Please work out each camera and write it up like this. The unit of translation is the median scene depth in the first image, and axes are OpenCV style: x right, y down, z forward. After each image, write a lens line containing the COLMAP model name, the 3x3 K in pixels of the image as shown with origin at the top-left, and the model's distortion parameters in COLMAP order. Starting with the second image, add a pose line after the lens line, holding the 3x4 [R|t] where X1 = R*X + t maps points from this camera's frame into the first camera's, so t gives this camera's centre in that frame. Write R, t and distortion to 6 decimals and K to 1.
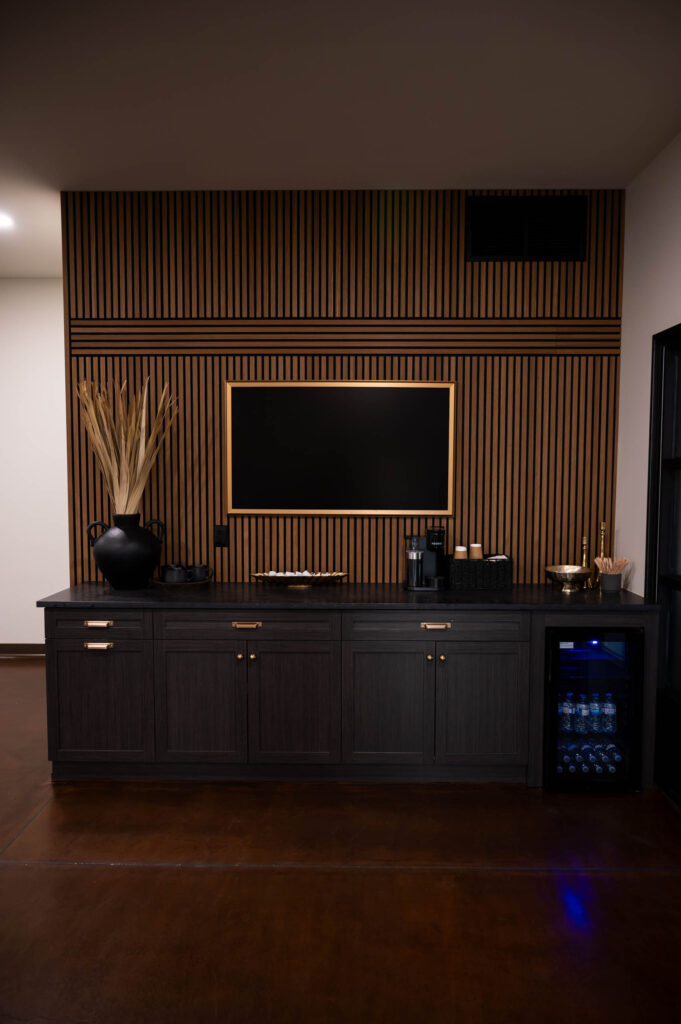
lens RADIAL K [[702.7, 0, 342.7], [0, 702.7, 515.0], [0, 0, 1]] dist [-0.008142, 0.001830]
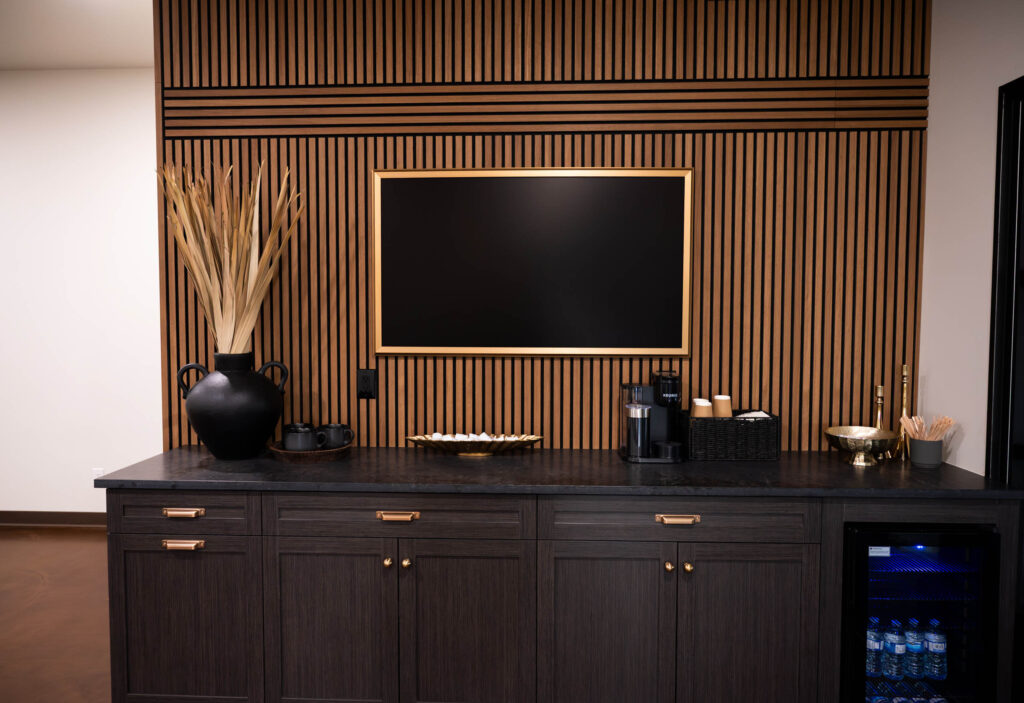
lens RADIAL K [[714.2, 0, 492.5], [0, 714.2, 347.2], [0, 0, 1]] dist [-0.004154, 0.000270]
pose [[0.999399, -0.000611, -0.034666, -0.017952], [0.000137, 0.999906, -0.013685, 0.002323], [0.034672, 0.013672, 0.999305, 0.270958]]
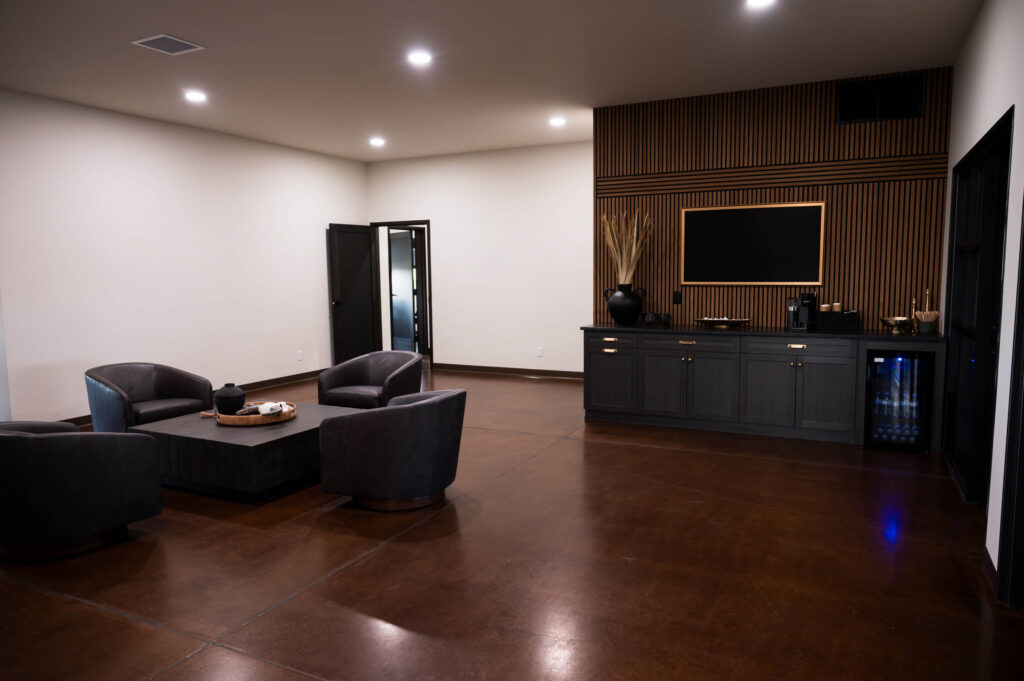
lens RADIAL K [[702.7, 0, 512.0], [0, 702.7, 340.5], [0, 0, 1]] dist [-0.008142, 0.001830]
pose [[0.903556, 0.031379, -0.427319, 0.207828], [-0.014731, 0.999000, 0.042210, 0.070332], [0.428216, -0.031844, 0.903115, -0.763132]]
